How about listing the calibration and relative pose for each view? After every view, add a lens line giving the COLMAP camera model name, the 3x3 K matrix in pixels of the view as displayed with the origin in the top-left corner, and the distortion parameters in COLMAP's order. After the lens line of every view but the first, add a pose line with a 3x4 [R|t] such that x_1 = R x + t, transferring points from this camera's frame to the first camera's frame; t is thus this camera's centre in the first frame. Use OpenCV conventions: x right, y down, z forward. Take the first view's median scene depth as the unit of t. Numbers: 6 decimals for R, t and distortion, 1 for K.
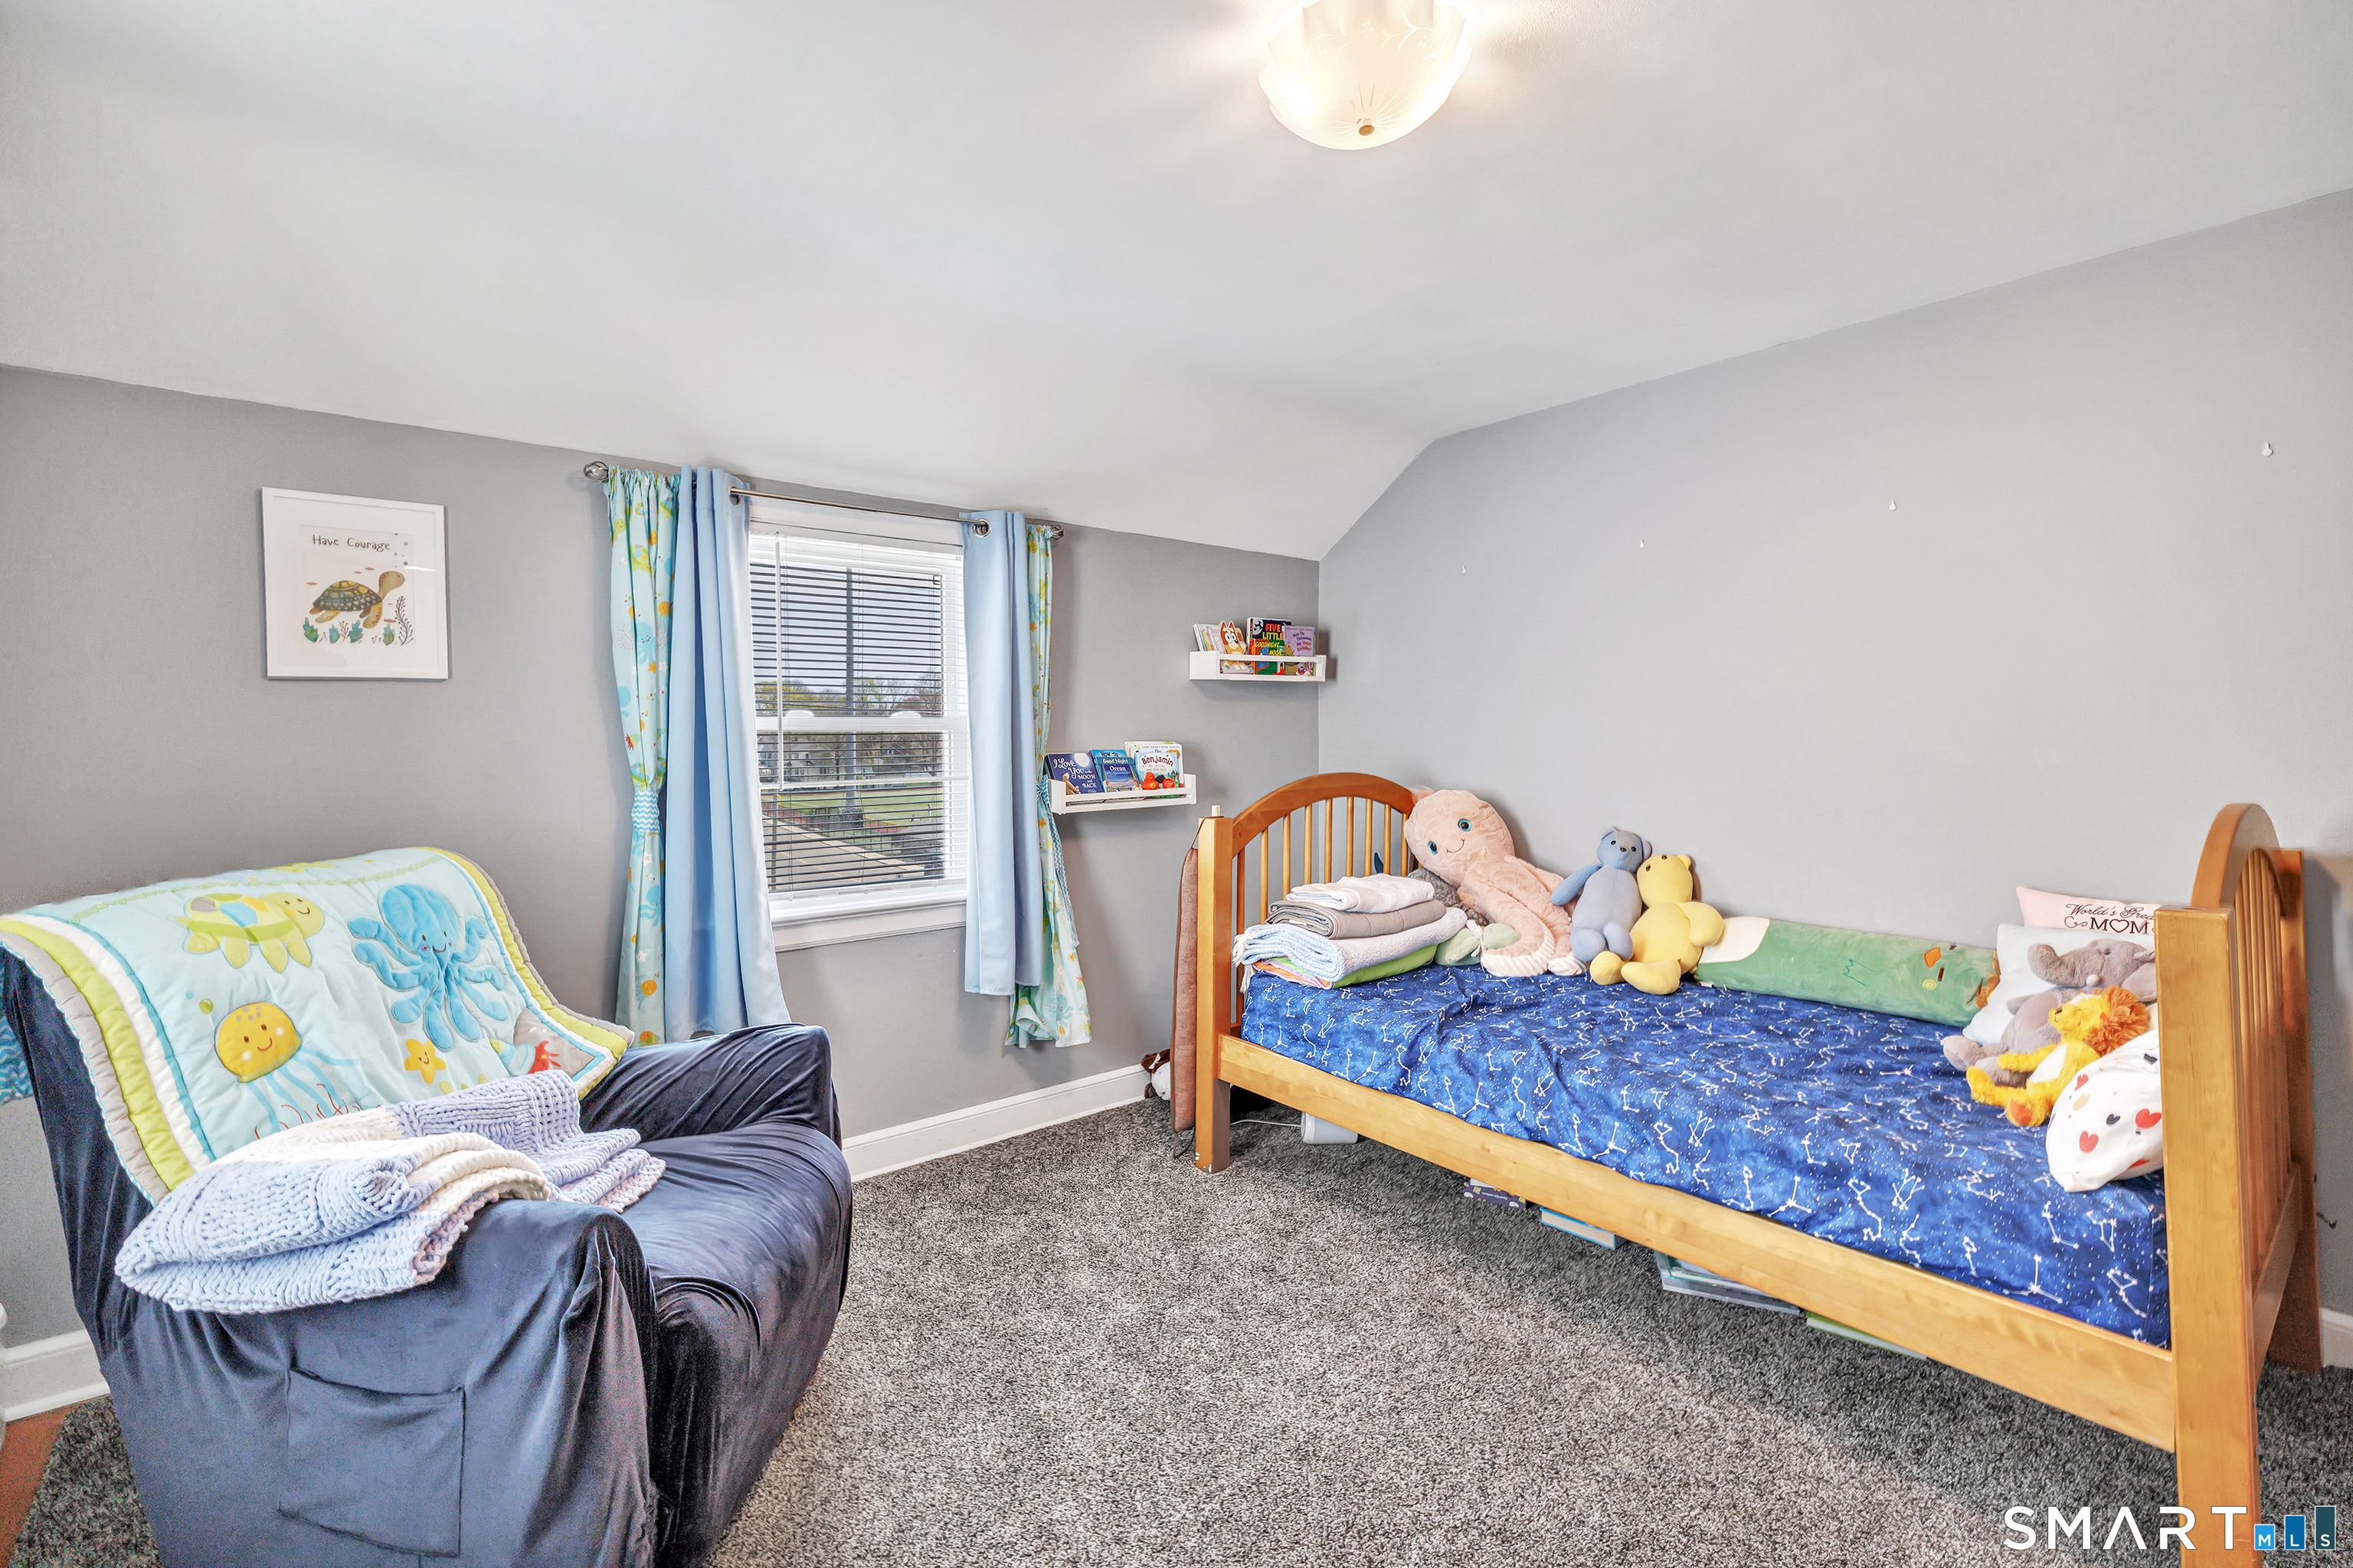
lens RADIAL K [[1046.8, 0, 1174.9], [0, 1046.8, 749.7], [0, 0, 1]] dist [-0.002331, -0.000228]
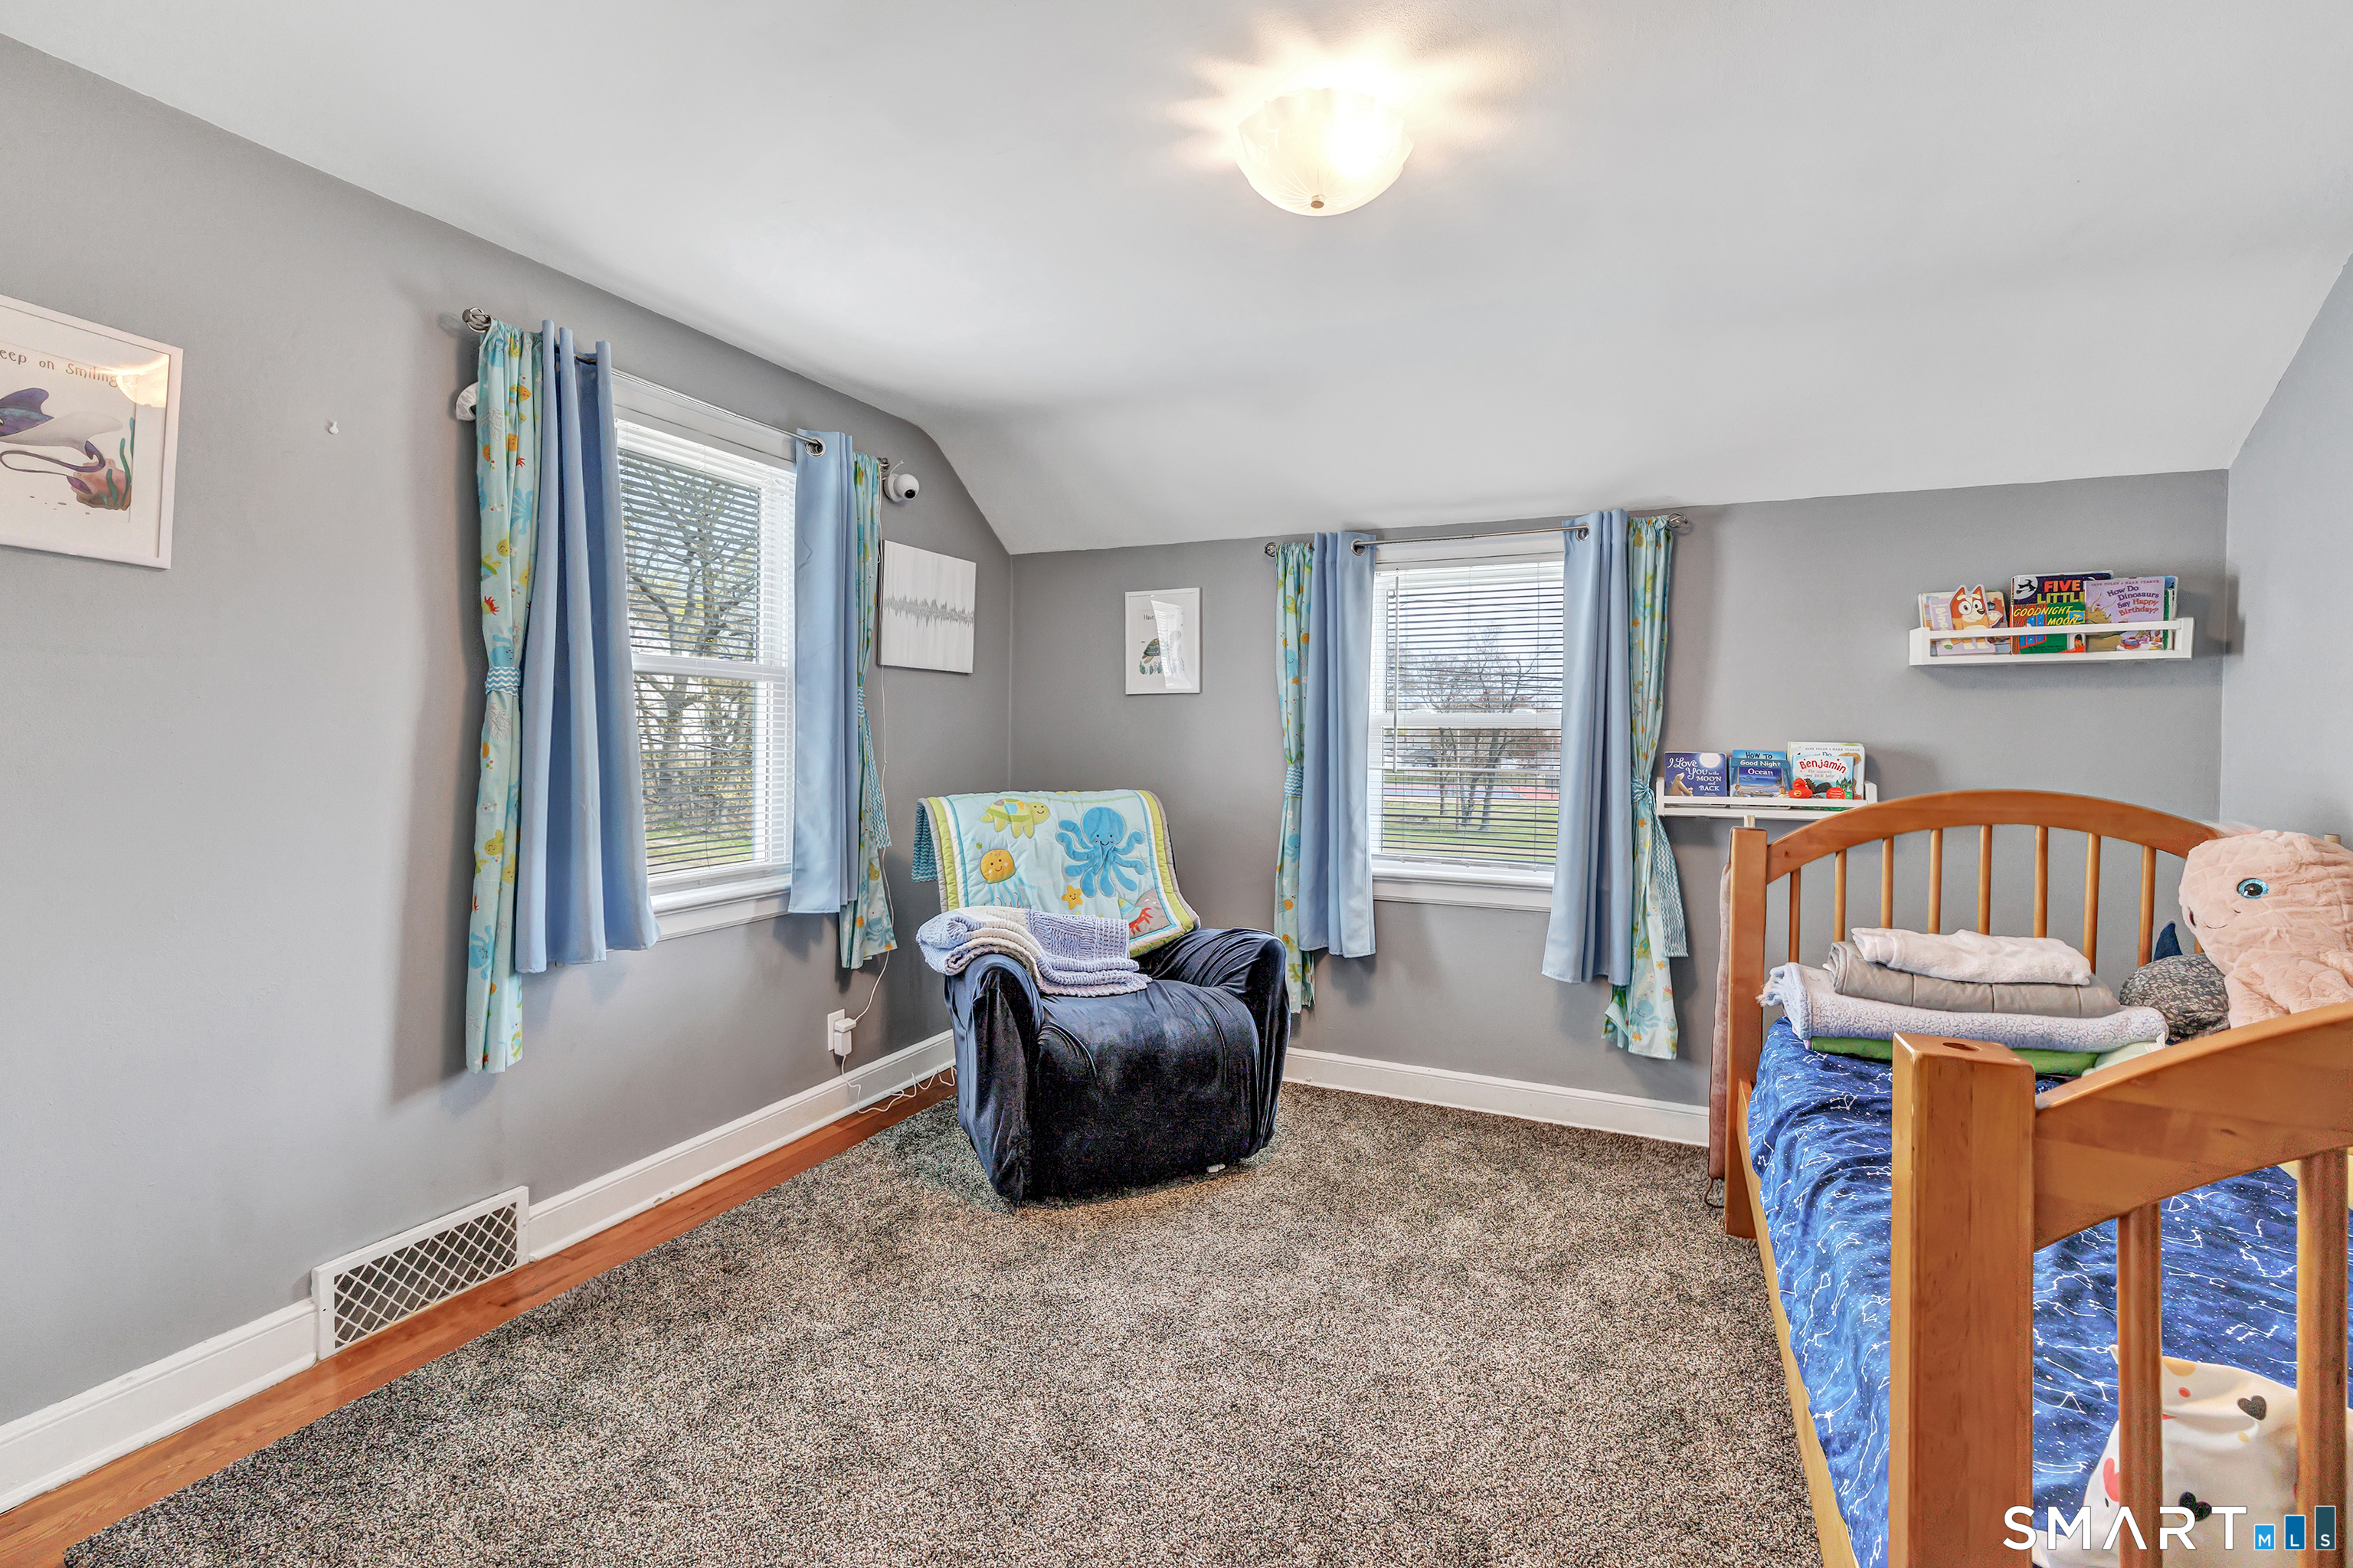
lens RADIAL K [[1100.1, 0, 1177.6], [0, 1100.1, 746.4], [0, 0, 1]] dist [-0.000874, 0.000036]
pose [[0.421435, 0.021270, -0.906609, 0.617007], [-0.025295, 0.999612, 0.011693, -0.001989], [0.906506, 0.018005, 0.421809, 0.173855]]
